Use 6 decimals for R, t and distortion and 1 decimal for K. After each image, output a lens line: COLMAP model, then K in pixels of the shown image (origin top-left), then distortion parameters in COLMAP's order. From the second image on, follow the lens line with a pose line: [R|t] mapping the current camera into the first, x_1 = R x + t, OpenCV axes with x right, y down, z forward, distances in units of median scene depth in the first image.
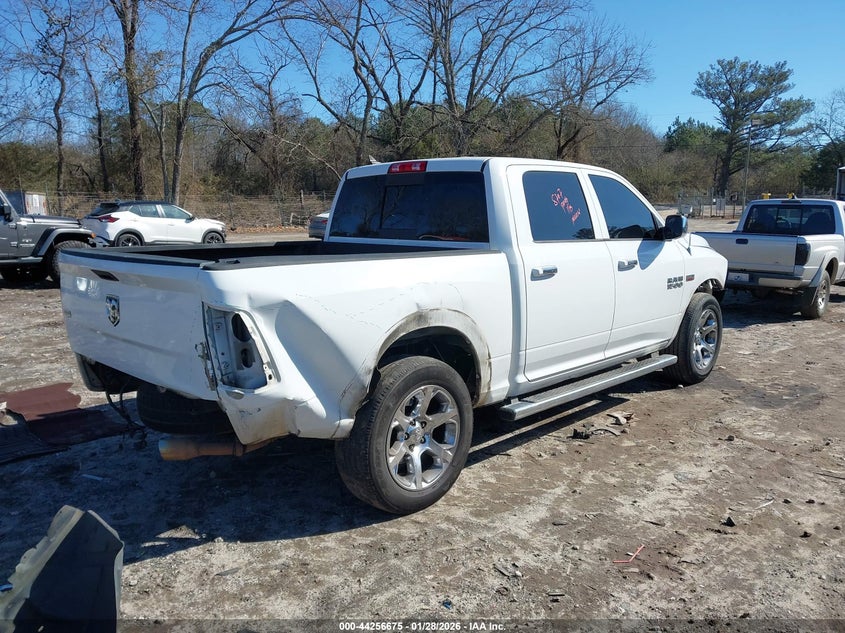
lens RADIAL K [[649.1, 0, 422.5], [0, 649.1, 316.5], [0, 0, 1]] dist [0.011632, 0.002145]
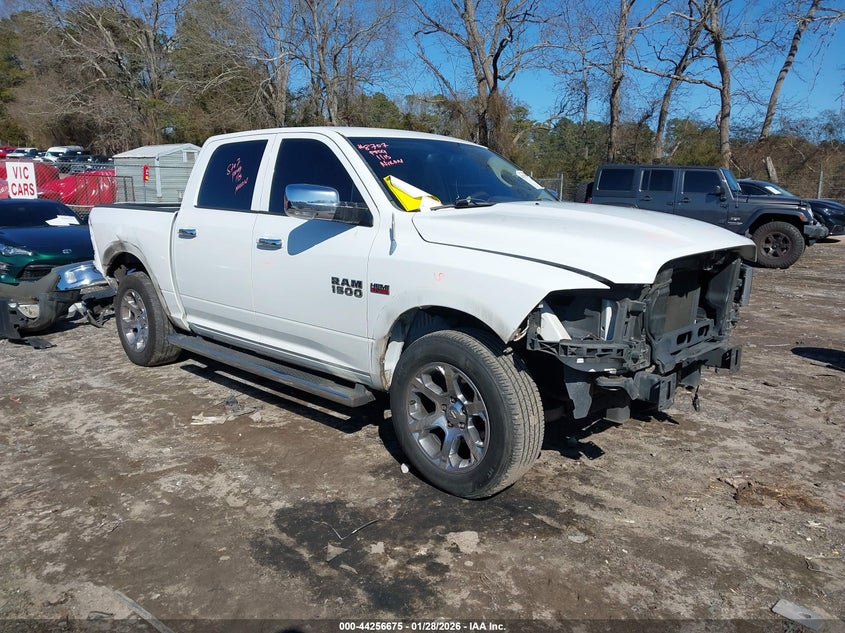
lens RADIAL K [[649.1, 0, 422.5], [0, 649.1, 316.5], [0, 0, 1]] dist [0.011632, 0.002145]
pose [[0.025525, 0.194243, -0.980621, 1.412422], [-0.159911, 0.969103, 0.187799, -0.215711], [0.986801, 0.152019, 0.055798, 1.406187]]
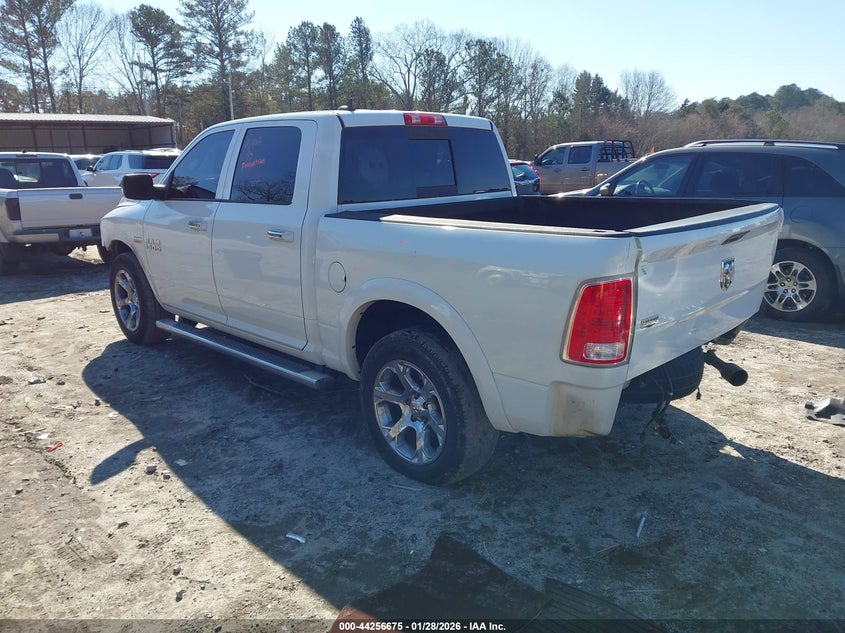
lens RADIAL K [[649.1, 0, 422.5], [0, 649.1, 316.5], [0, 0, 1]] dist [0.011632, 0.002145]
pose [[0.029518, -0.241409, 0.969974, -1.205672], [0.174606, 0.956723, 0.232797, -0.209888], [-0.984196, 0.162492, 0.070392, 1.171729]]
